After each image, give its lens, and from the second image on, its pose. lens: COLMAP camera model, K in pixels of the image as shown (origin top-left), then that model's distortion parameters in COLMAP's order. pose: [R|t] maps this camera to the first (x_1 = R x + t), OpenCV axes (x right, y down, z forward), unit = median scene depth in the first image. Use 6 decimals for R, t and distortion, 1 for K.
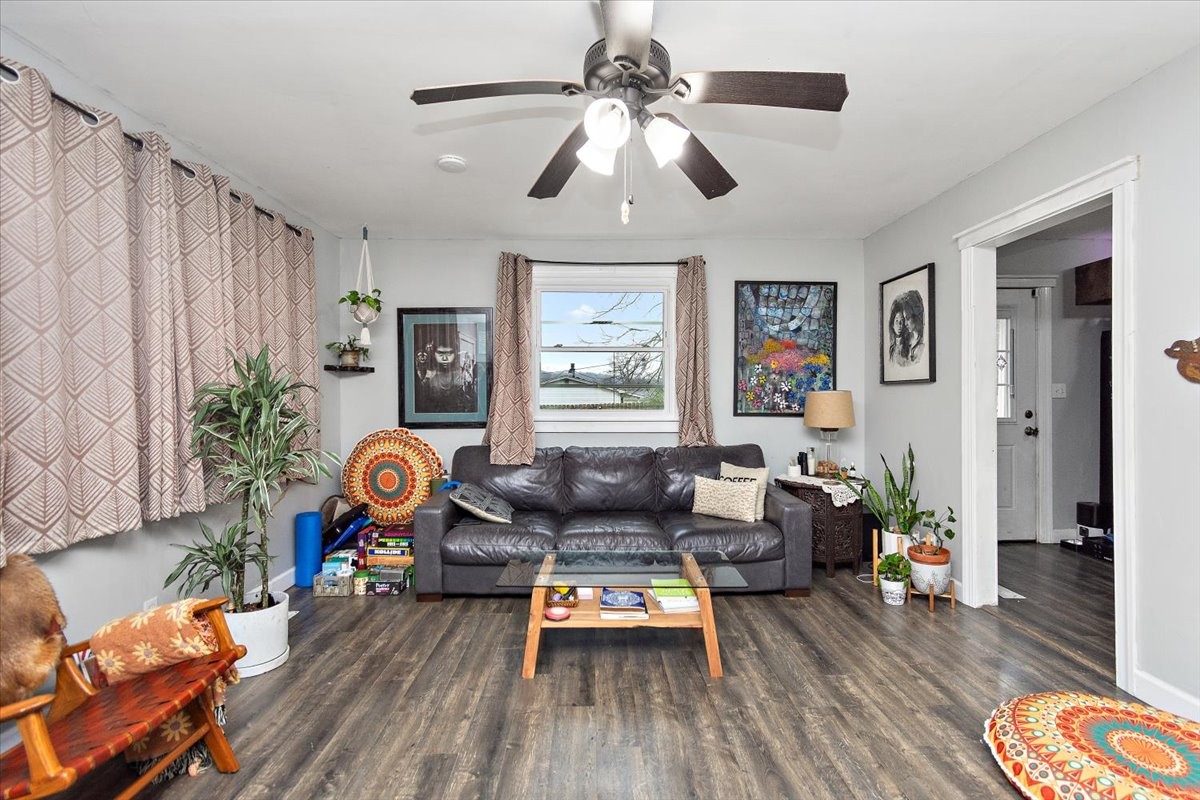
lens RADIAL K [[549.4, 0, 608.7], [0, 549.4, 398.7], [0, 0, 1]] dist [-0.000207, -0.000159]
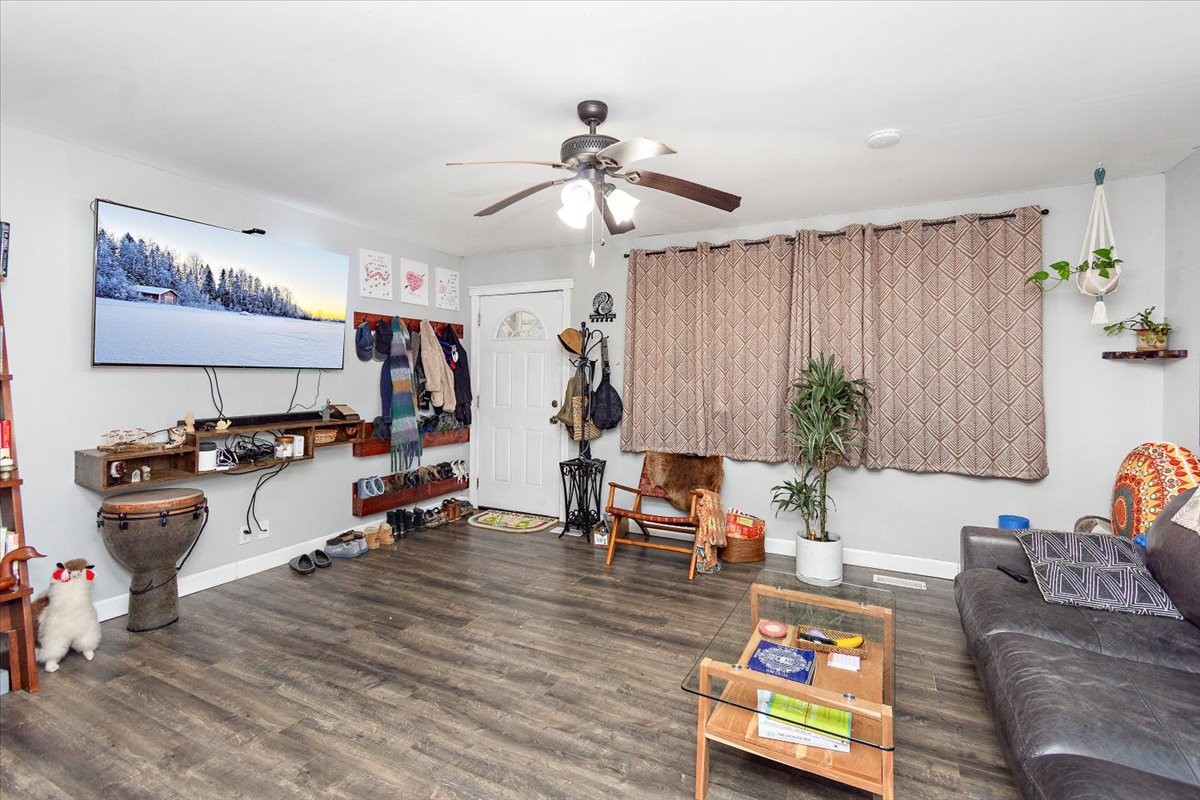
lens RADIAL K [[549.4, 0, 608.7], [0, 549.4, 398.7], [0, 0, 1]] dist [-0.000207, -0.000159]
pose [[-0.476357, 0.034278, -0.878583, 1.106448], [-0.004373, 0.999135, 0.041353, -0.052866], [0.879241, 0.023541, -0.475795, 1.558757]]
